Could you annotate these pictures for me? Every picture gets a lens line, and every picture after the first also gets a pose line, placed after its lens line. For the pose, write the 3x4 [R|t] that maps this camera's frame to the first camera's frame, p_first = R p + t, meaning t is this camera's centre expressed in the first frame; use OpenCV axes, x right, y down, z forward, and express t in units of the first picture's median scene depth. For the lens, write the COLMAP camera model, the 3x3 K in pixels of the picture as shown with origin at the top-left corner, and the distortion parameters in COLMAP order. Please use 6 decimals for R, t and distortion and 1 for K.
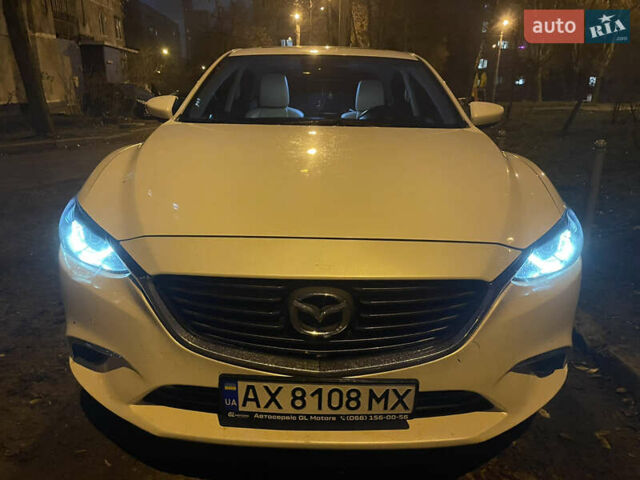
lens RADIAL K [[488.6, 0, 320.0], [0, 488.6, 240.0], [0, 0, 1]] dist [0.095078, -0.120856]
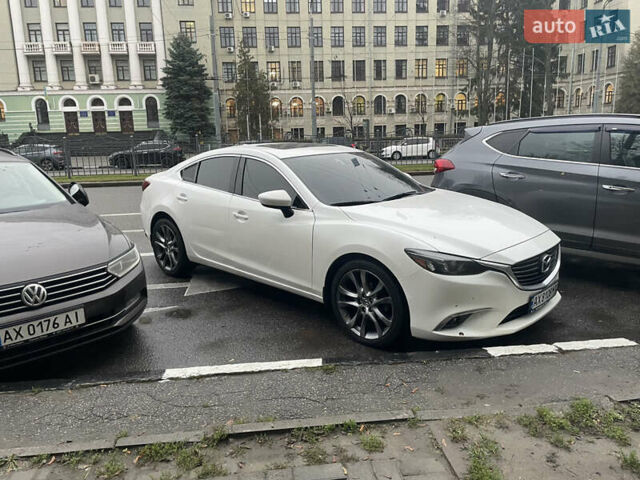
lens RADIAL K [[485.8, 0, 321.1], [0, 485.8, 226.8], [0, 0, 1]] dist [0.100606, -0.125951]
pose [[0.688415, -0.183280, 0.701778, -2.586060], [0.247538, 0.968825, 0.010199, -0.365074], [-0.681769, 0.166695, 0.712323, -0.161142]]
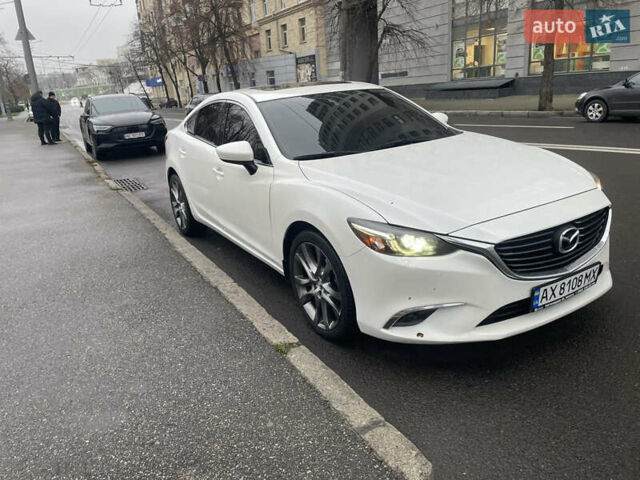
lens RADIAL K [[485.8, 0, 321.1], [0, 485.8, 226.8], [0, 0, 1]] dist [0.100606, -0.125951]
pose [[0.850365, -0.238776, 0.468898, -1.554932], [0.249880, 0.967471, 0.039496, -0.195696], [-0.463076, 0.083581, 0.882369, -0.234543]]
